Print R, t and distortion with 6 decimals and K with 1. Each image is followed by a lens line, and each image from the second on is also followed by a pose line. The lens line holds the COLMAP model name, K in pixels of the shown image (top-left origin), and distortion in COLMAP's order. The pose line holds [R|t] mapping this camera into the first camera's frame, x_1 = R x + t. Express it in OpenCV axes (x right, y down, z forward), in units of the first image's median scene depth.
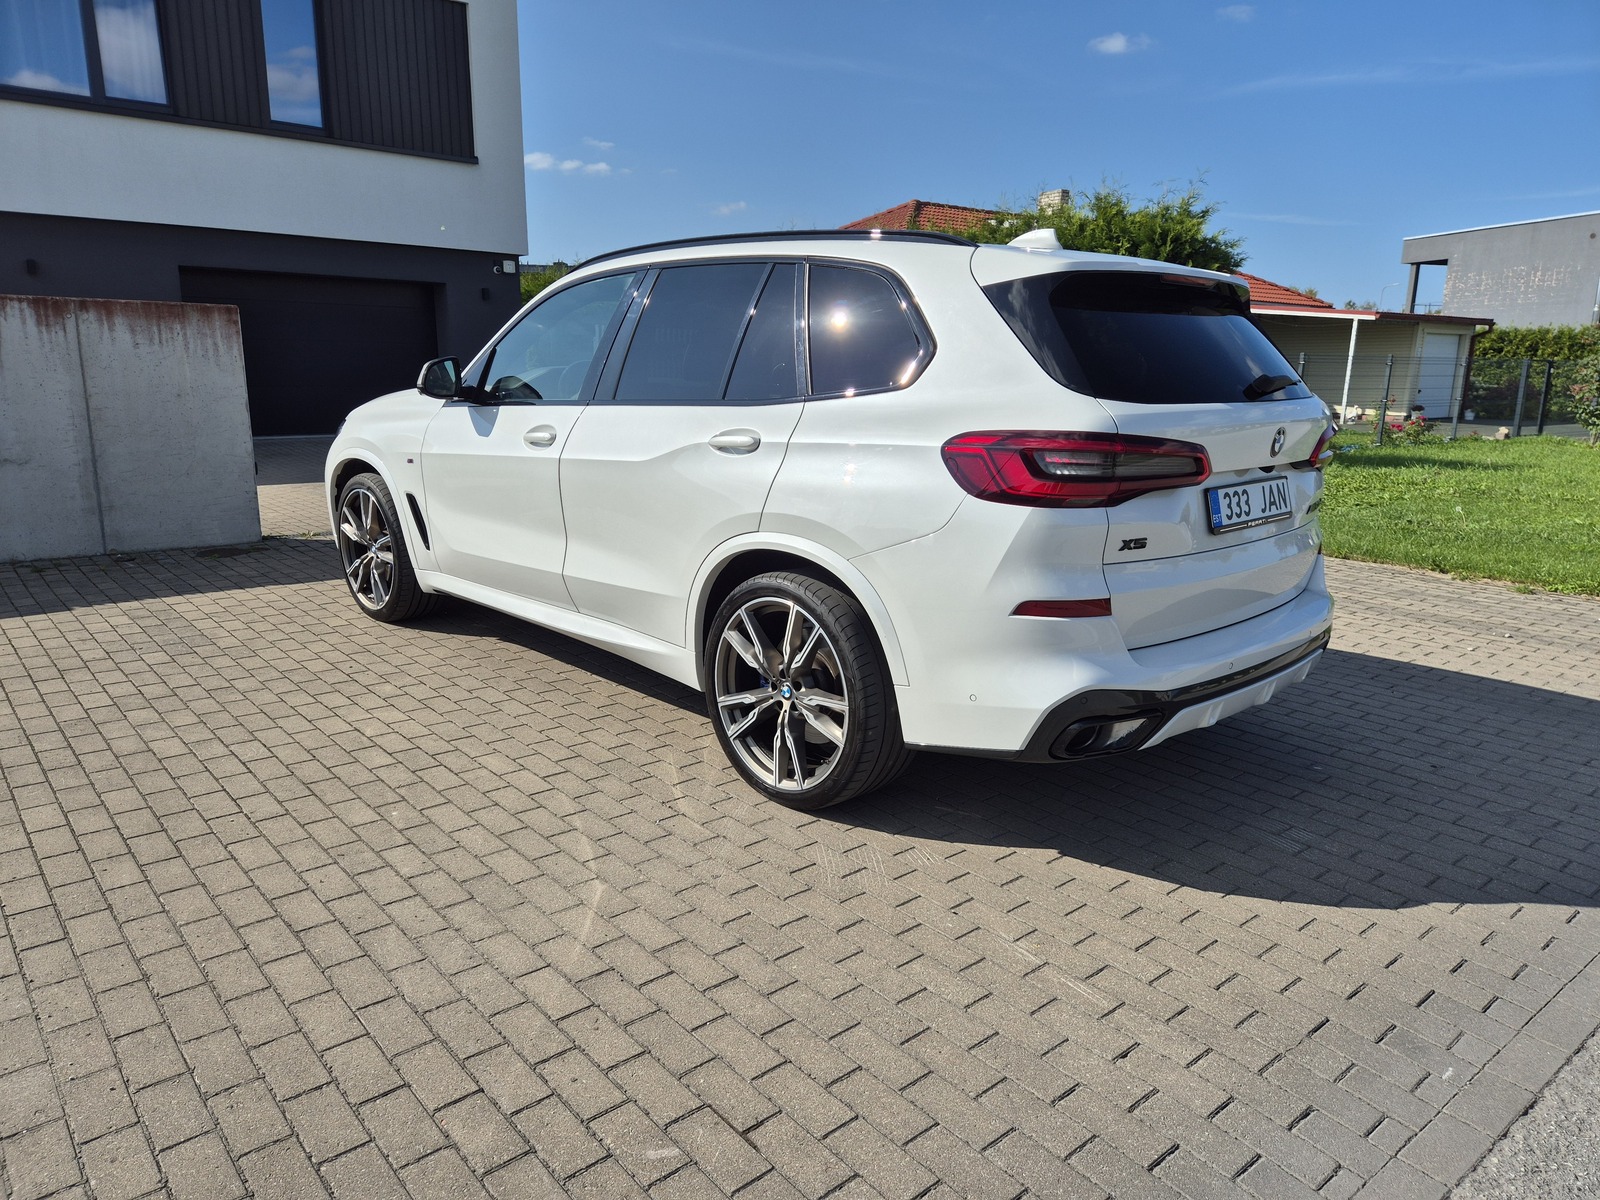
lens RADIAL K [[1074.2, 0, 800.0], [0, 1074.2, 600.0], [0, 0, 1]] dist [0.073145, -0.069138]
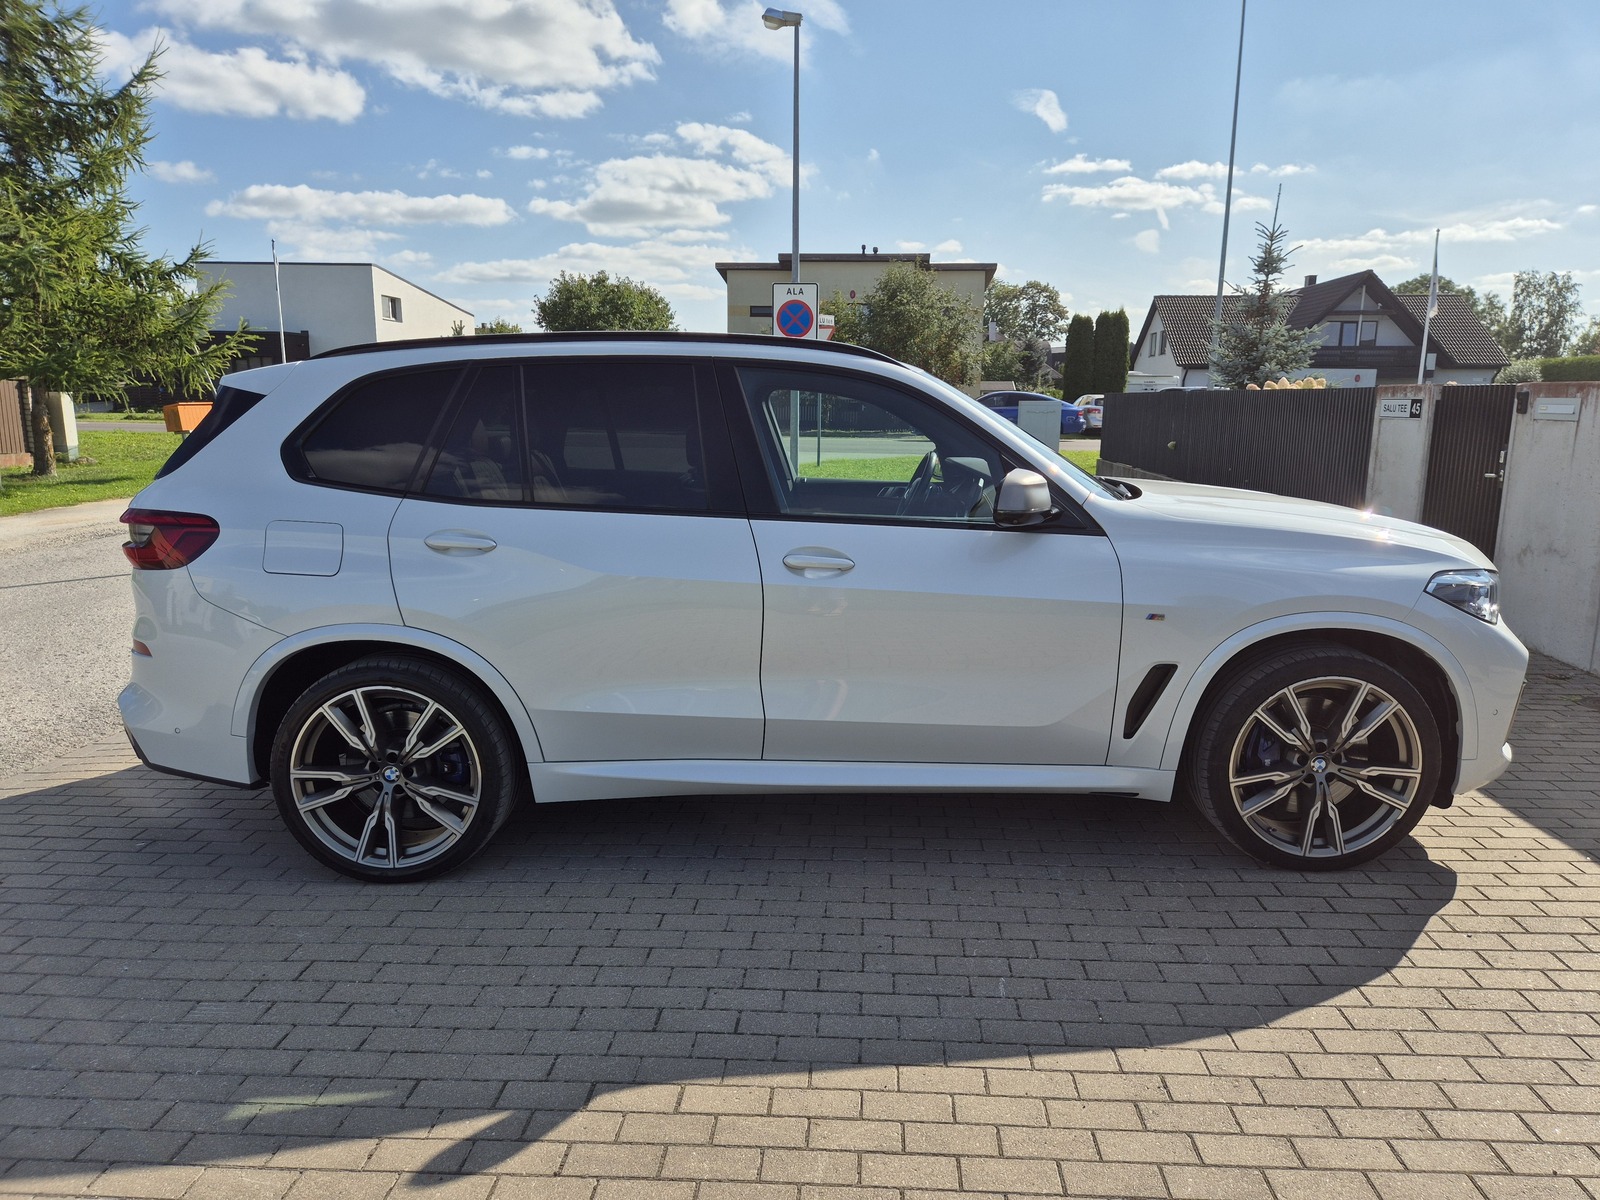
lens RADIAL K [[1069.8, 0, 810.9], [0, 1069.8, 596.8], [0, 0, 1]] dist [0.080642, -0.081744]
pose [[-0.698856, 0.113900, -0.706136, 0.861893], [-0.167227, 0.933860, 0.316135, -0.576291], [0.695439, 0.339018, -0.633586, 2.359285]]
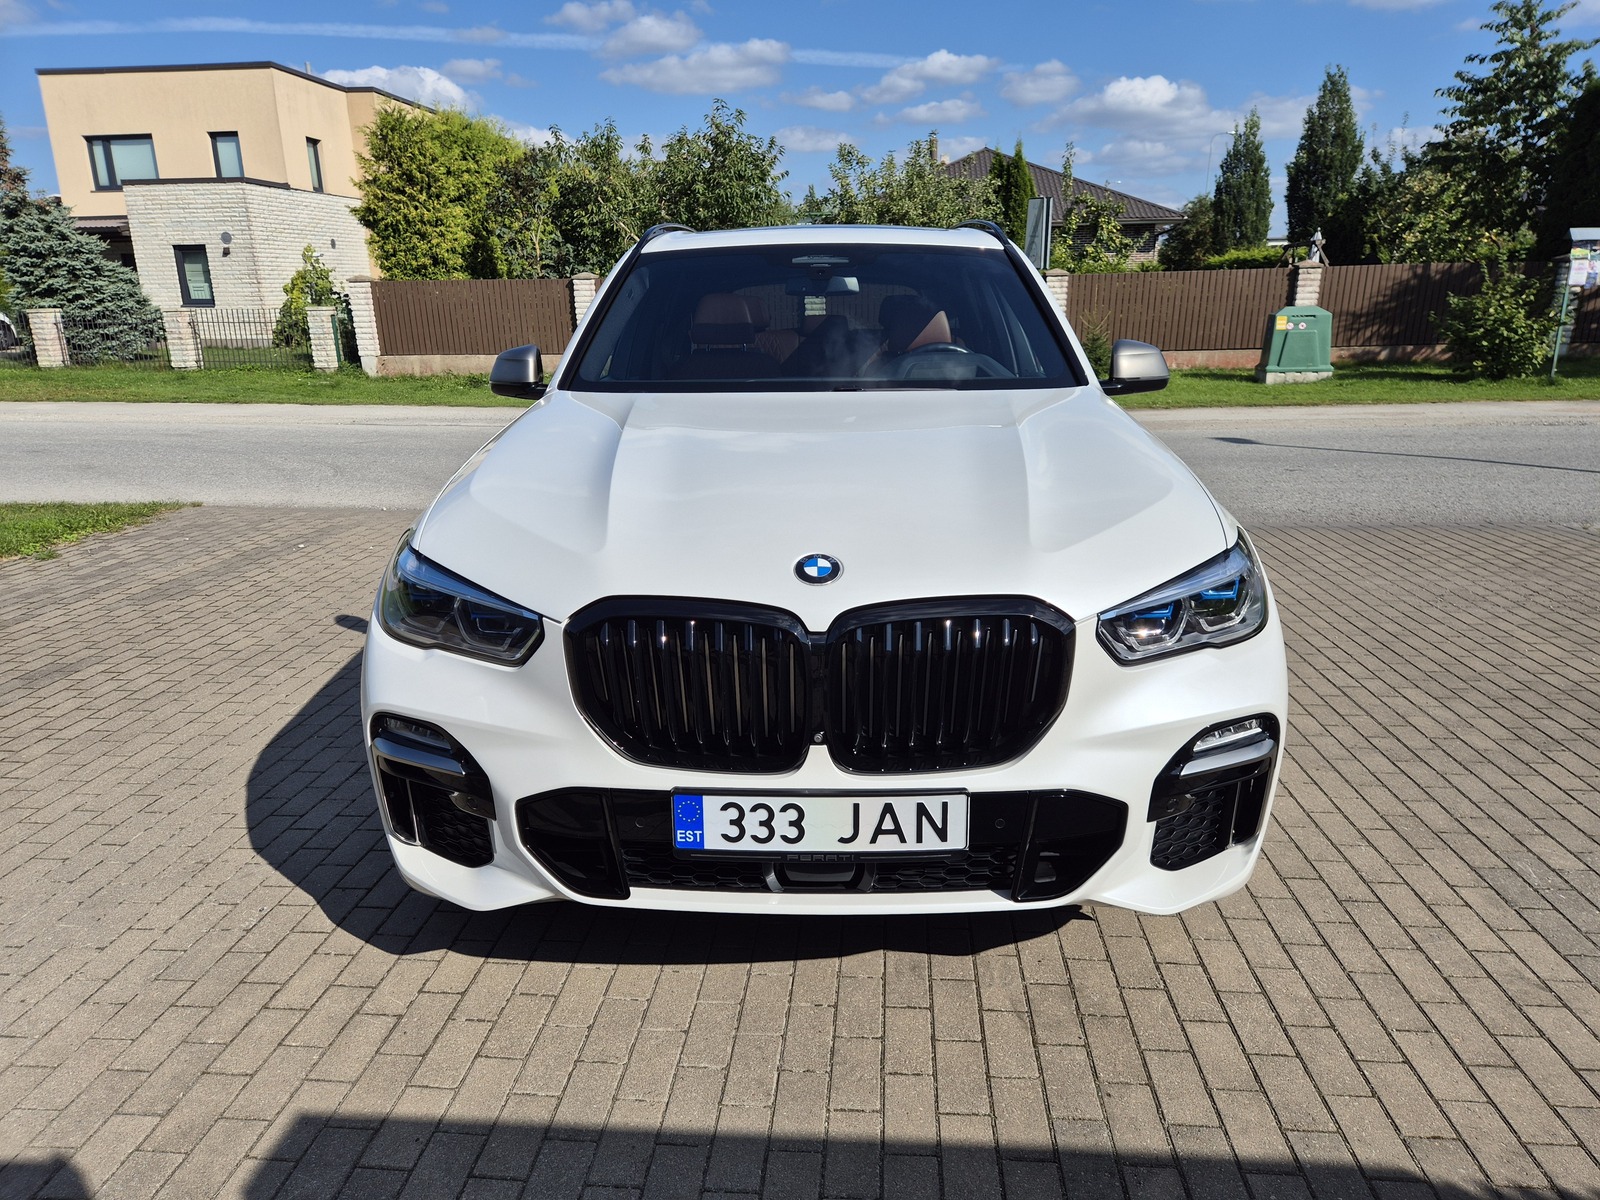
lens RADIAL K [[1074.2, 0, 800.0], [0, 1074.2, 600.0], [0, 0, 1]] dist [0.073145, -0.069138]
pose [[-0.701655, -0.203145, 0.682944, -0.999065], [0.152002, 0.893754, 0.422019, -0.581071], [-0.696114, 0.399921, -0.596228, 2.367609]]
